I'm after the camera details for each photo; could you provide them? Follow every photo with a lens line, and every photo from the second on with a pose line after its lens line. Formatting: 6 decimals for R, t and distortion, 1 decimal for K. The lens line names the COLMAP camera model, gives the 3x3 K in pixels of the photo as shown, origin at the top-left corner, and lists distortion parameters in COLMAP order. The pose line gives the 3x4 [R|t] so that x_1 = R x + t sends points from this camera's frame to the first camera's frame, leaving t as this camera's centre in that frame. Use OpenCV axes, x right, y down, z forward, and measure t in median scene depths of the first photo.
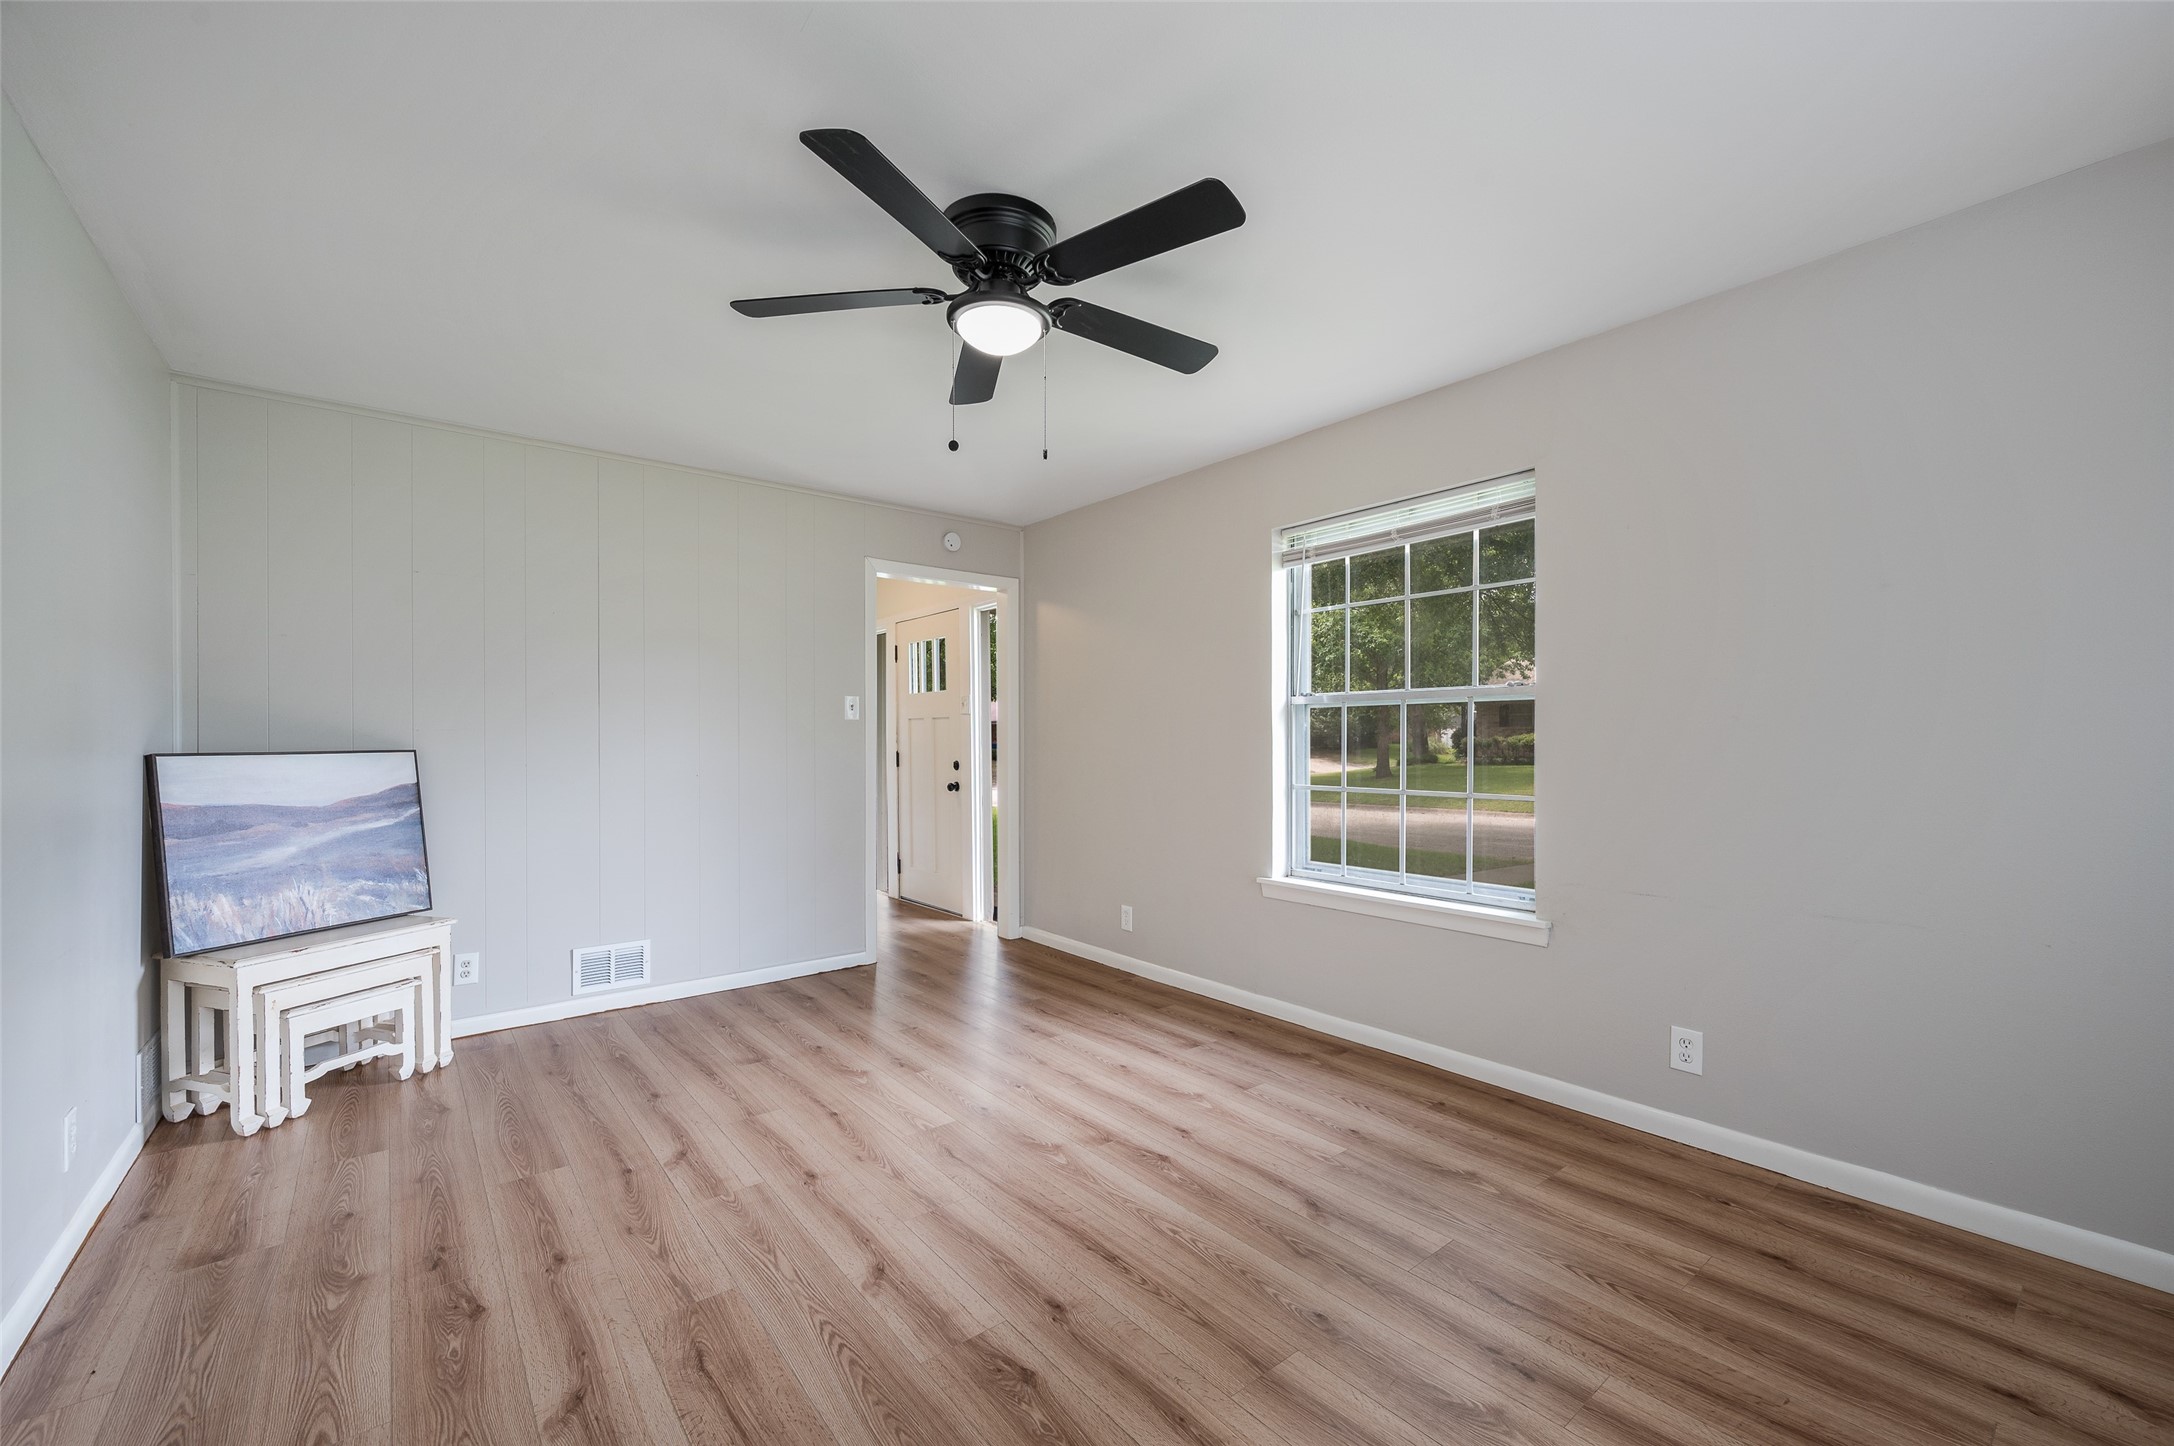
lens RADIAL K [[891.0, 0, 1089.0], [0, 891.0, 724.6], [0, 0, 1]] dist [0.003154, 0.000117]
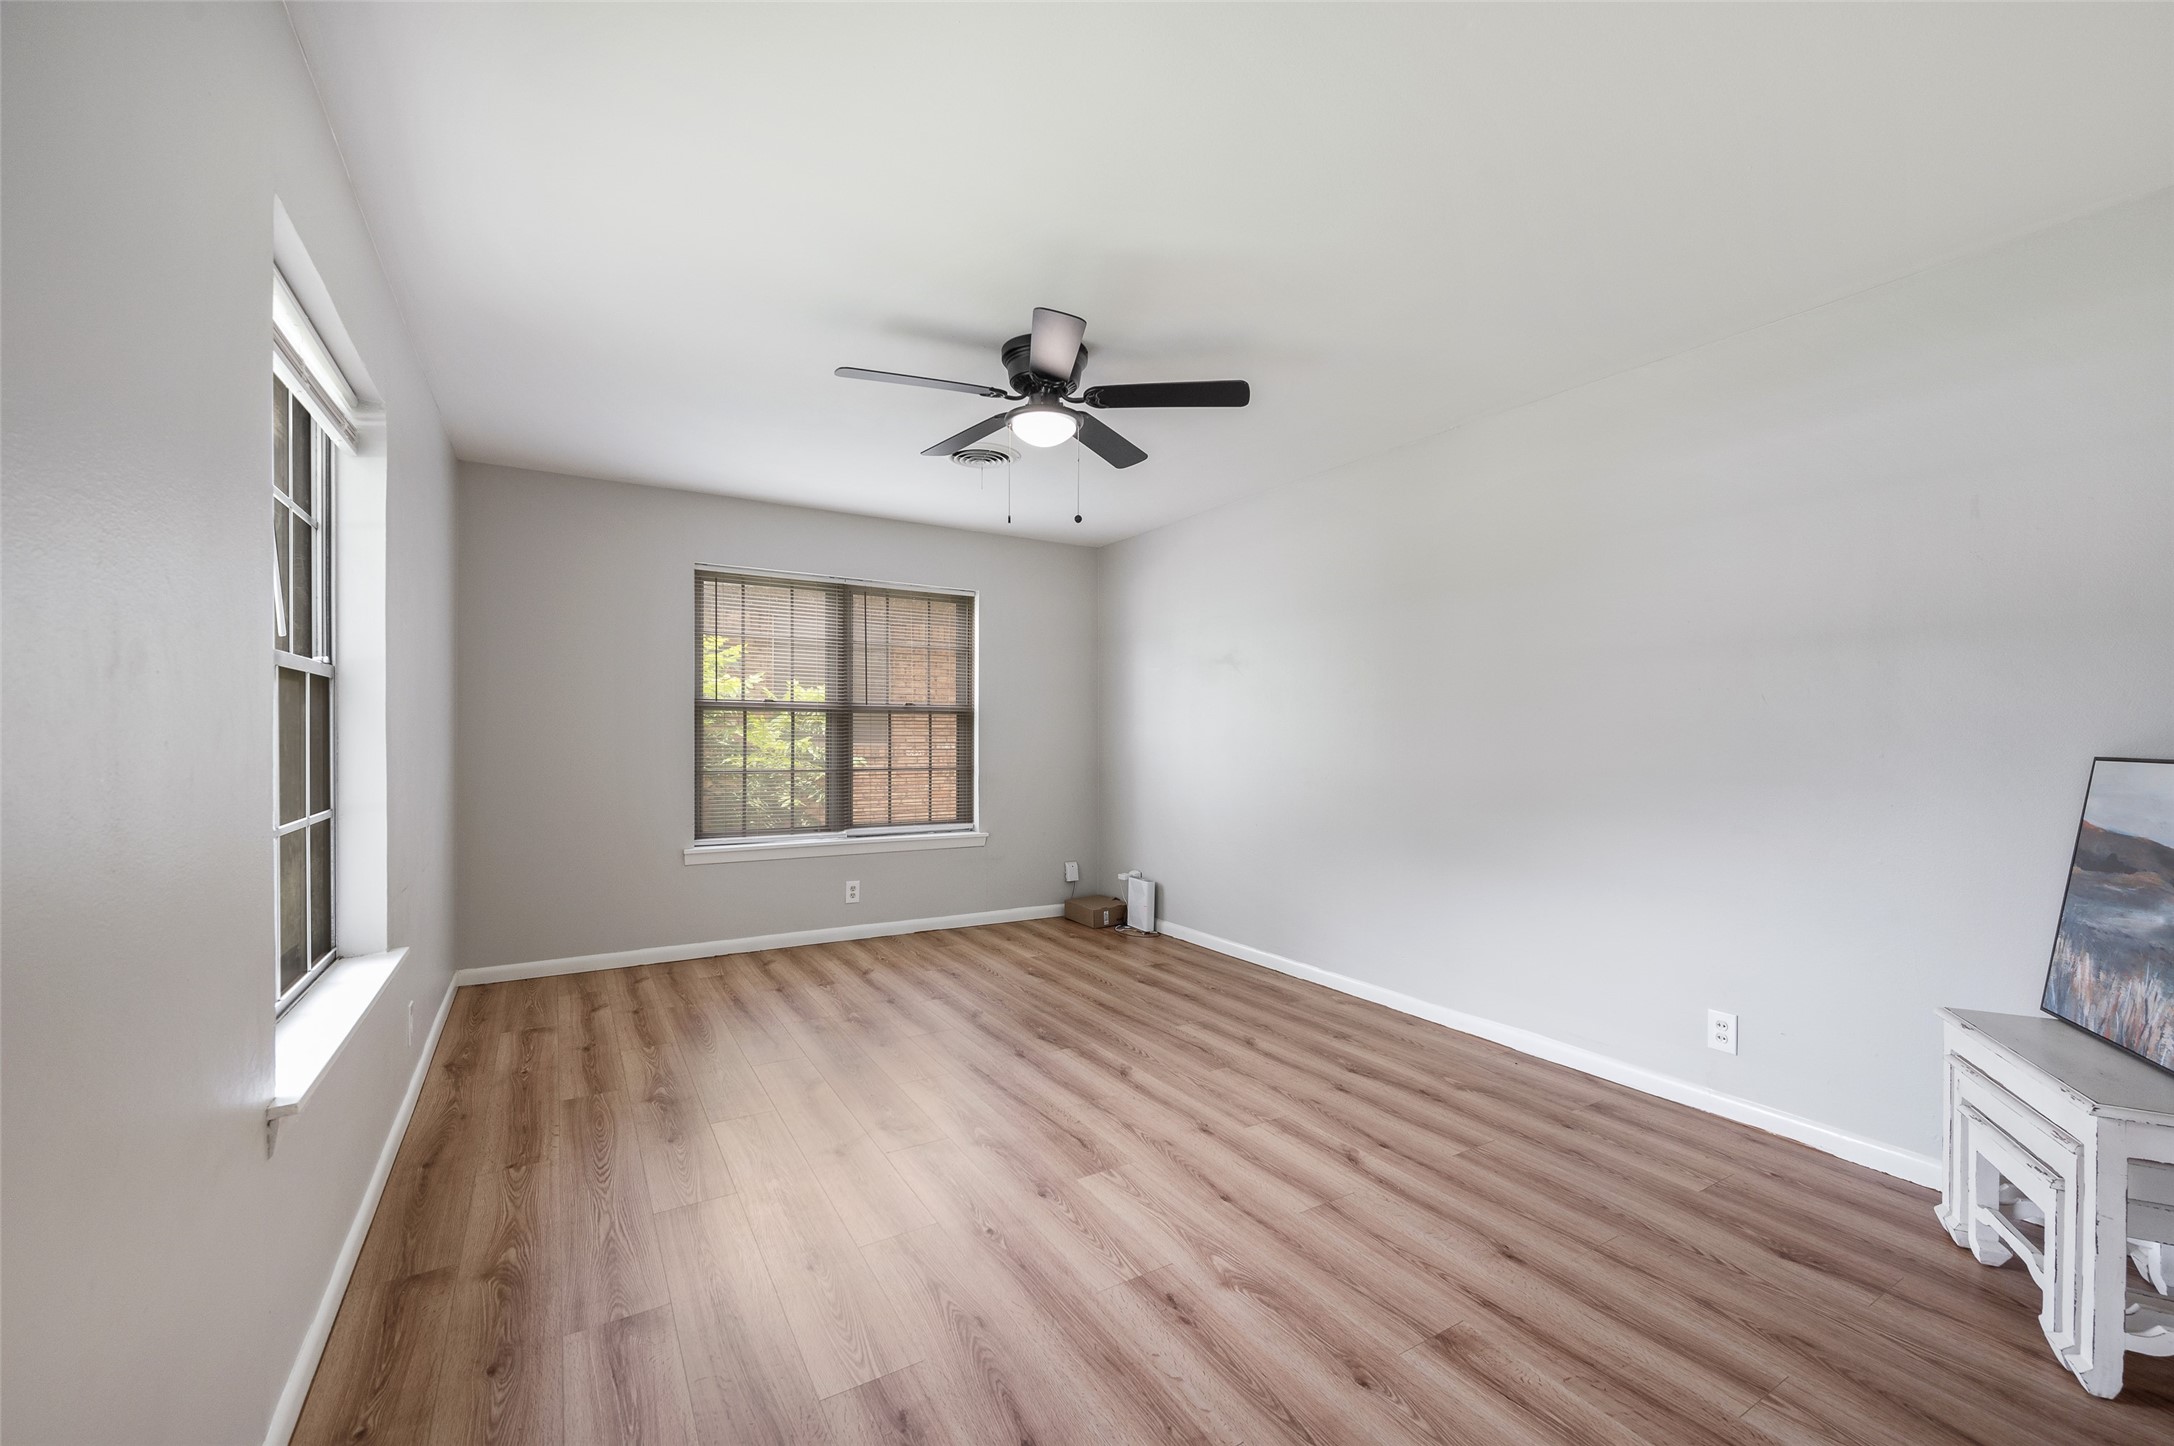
lens RADIAL K [[891.0, 0, 1084.2], [0, 891.0, 740.0], [0, 0, 1]] dist [0.003154, 0.000117]
pose [[-0.991107, -0.000623, 0.133068, -0.295947], [-0.001708, 0.999966, -0.008037, 0.028190], [-0.133058, -0.008193, -0.991074, 2.031506]]
